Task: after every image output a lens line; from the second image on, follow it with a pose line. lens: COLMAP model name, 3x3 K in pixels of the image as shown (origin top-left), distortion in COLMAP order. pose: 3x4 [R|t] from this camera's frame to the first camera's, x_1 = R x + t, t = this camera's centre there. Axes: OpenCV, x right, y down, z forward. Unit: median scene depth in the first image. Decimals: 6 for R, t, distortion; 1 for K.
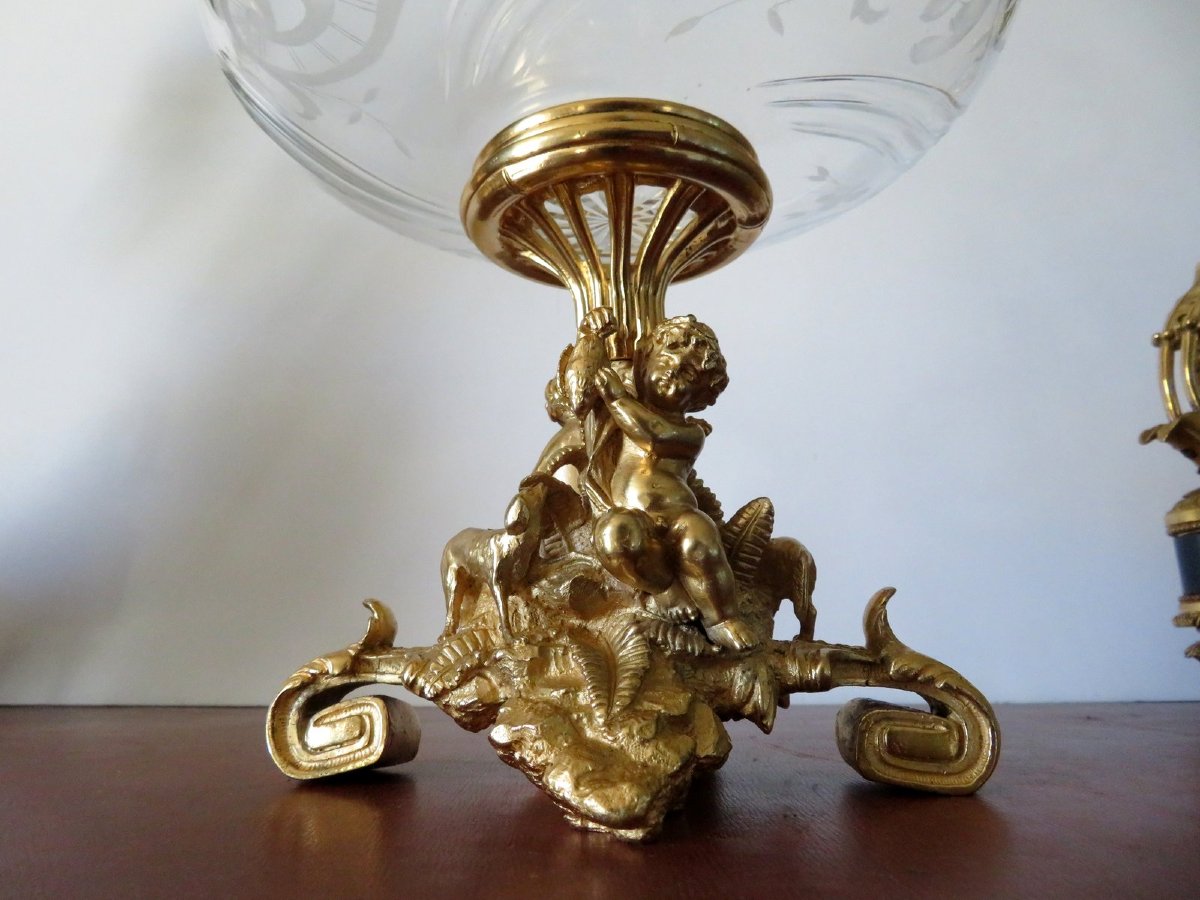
lens RADIAL K [[857.9, 0, 596.1], [0, 857.9, 452.1], [0, 0, 1]] dist [0.009276, -0.011249]
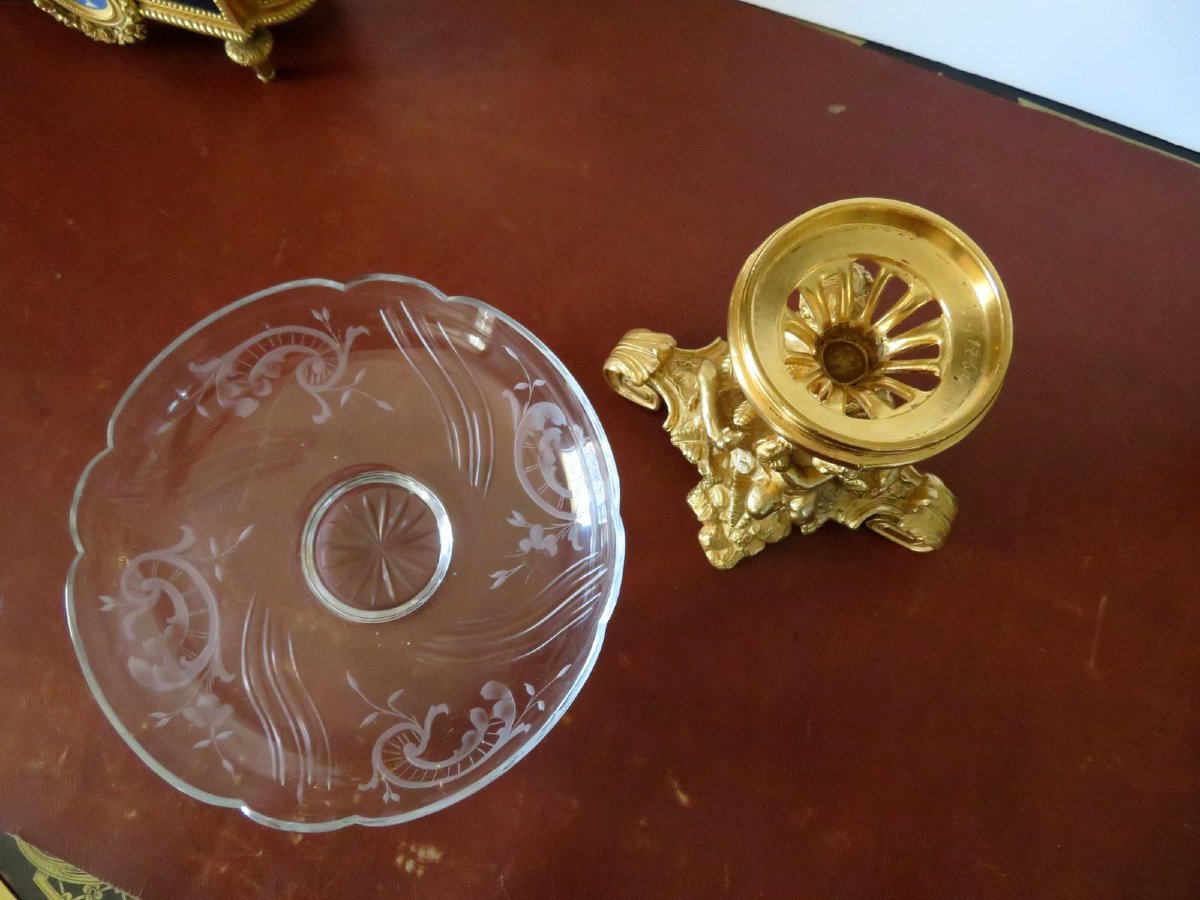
lens RADIAL K [[857.9, 0, 598.4], [0, 857.9, 455.9], [0, 0, 1]] dist [0.009276, -0.011249]
pose [[0.915771, 0.391923, -0.088090, -0.156165], [0.077150, 0.043609, 0.996065, -1.669082], [0.394223, -0.918964, 0.009699, 0.841260]]
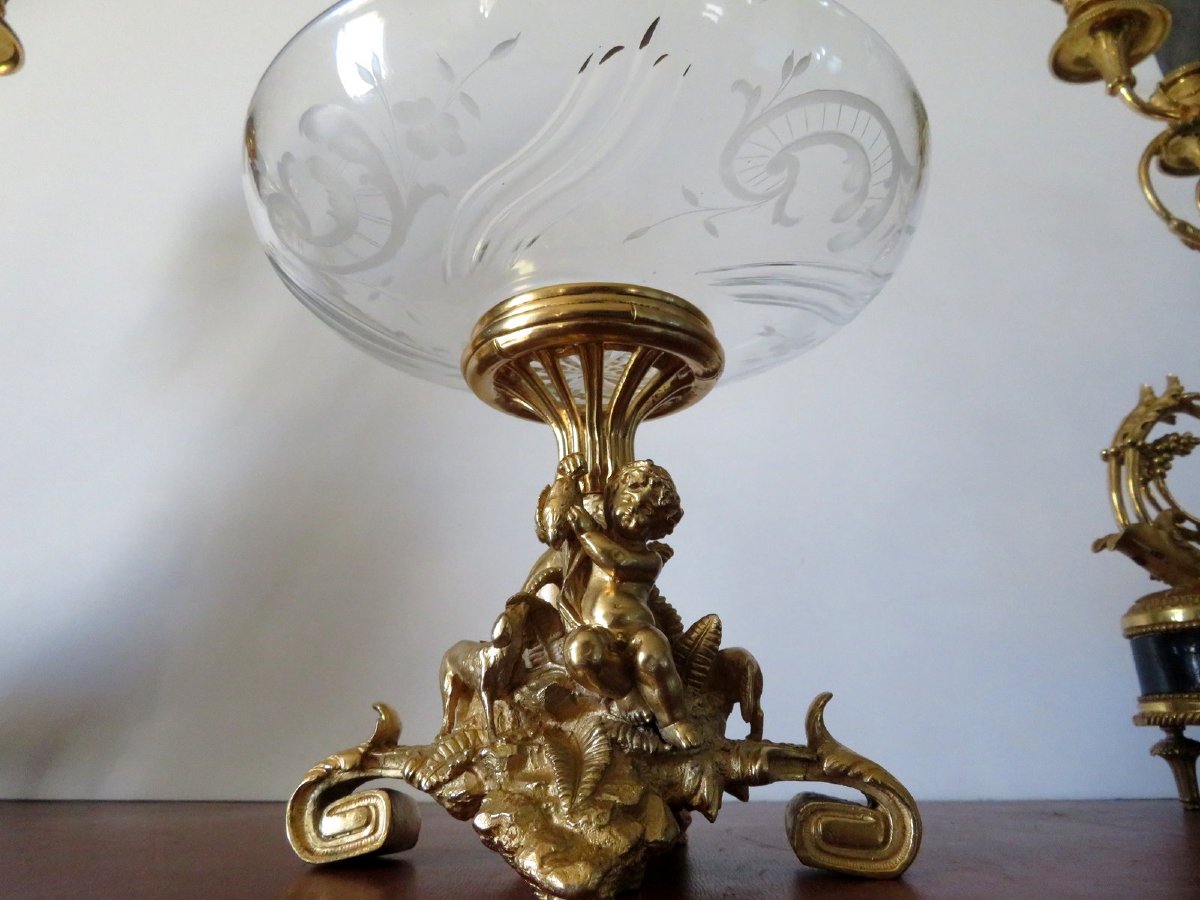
lens RADIAL K [[857.9, 0, 597.7], [0, 857.9, 456.5], [0, 0, 1]] dist [0.009276, -0.011249]
pose [[0.999695, -0.006880, -0.023717, 0.068110], [0.004493, 0.995051, -0.099267, -0.046677], [0.024283, 0.099130, 0.994778, -0.193886]]
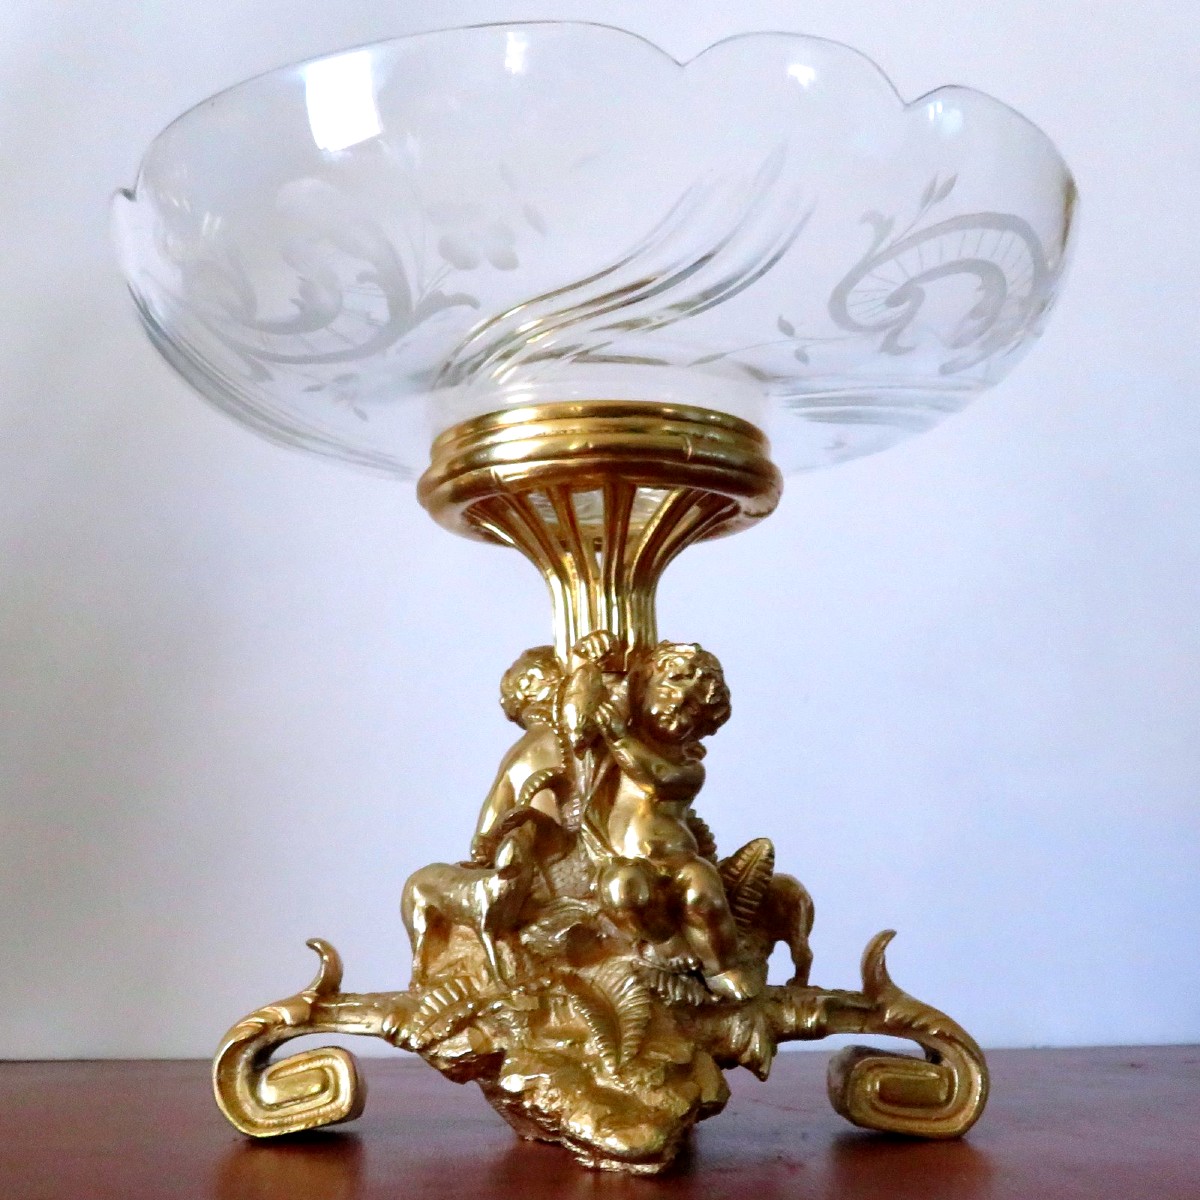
lens RADIAL K [[1734.5, 0, 597.1], [0, 1734.5, 717.8], [0, 0, 1]] dist [0.023504, 0.000000]
pose [[0.989726, 0.018445, 0.141779, -0.263169], [-0.031843, 0.995174, 0.092815, -0.253519], [-0.139383, -0.096376, 0.985537, -0.853027]]
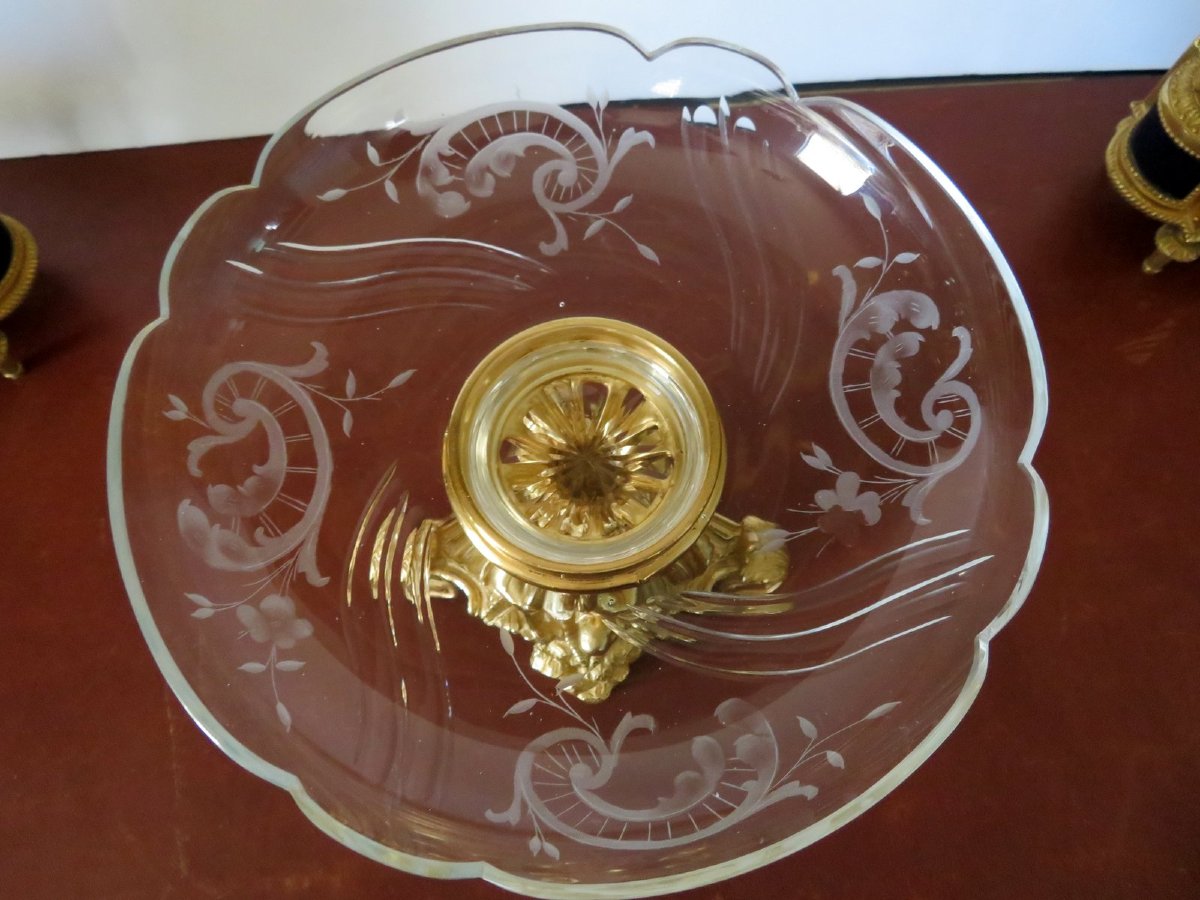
lens RADIAL K [[857.9, 0, 602.3], [0, 857.9, 453.1], [0, 0, 1]] dist [0.009276, -0.011249]
pose [[0.781344, 0.589292, -0.205513, -0.428699], [0.113266, 0.189931, 0.975242, -0.978124], [0.613736, -0.785277, 0.081655, 0.380103]]
